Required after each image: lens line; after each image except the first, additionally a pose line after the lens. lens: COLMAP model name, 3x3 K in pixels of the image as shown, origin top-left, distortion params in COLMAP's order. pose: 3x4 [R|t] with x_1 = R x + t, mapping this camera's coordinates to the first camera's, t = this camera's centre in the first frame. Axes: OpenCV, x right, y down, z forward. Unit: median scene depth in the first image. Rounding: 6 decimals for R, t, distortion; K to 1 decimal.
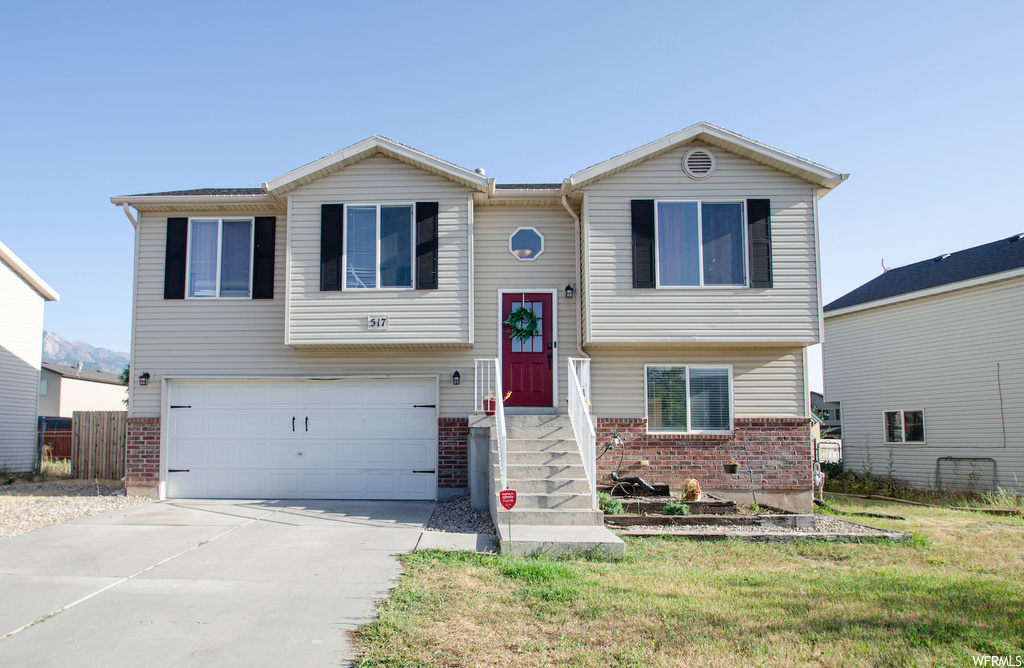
lens RADIAL K [[651.0, 0, 511.4], [0, 651.0, 382.8], [0, 0, 1]] dist [-0.001914, 0.000147]
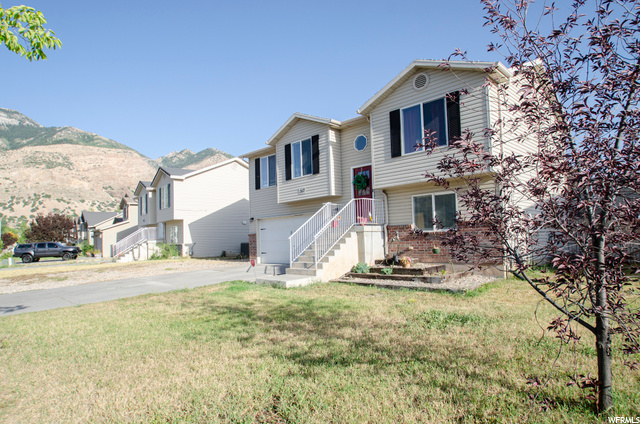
lens RADIAL K [[397.2, 0, 320.0], [0, 397.2, 212.0], [0, 0, 1]] dist [0.000014, -0.000033]
pose [[0.713135, -0.075495, -0.696950, 0.826595], [0.103518, 0.994626, -0.001818, -0.006241], [0.693342, -0.070850, 0.717117, -0.004116]]
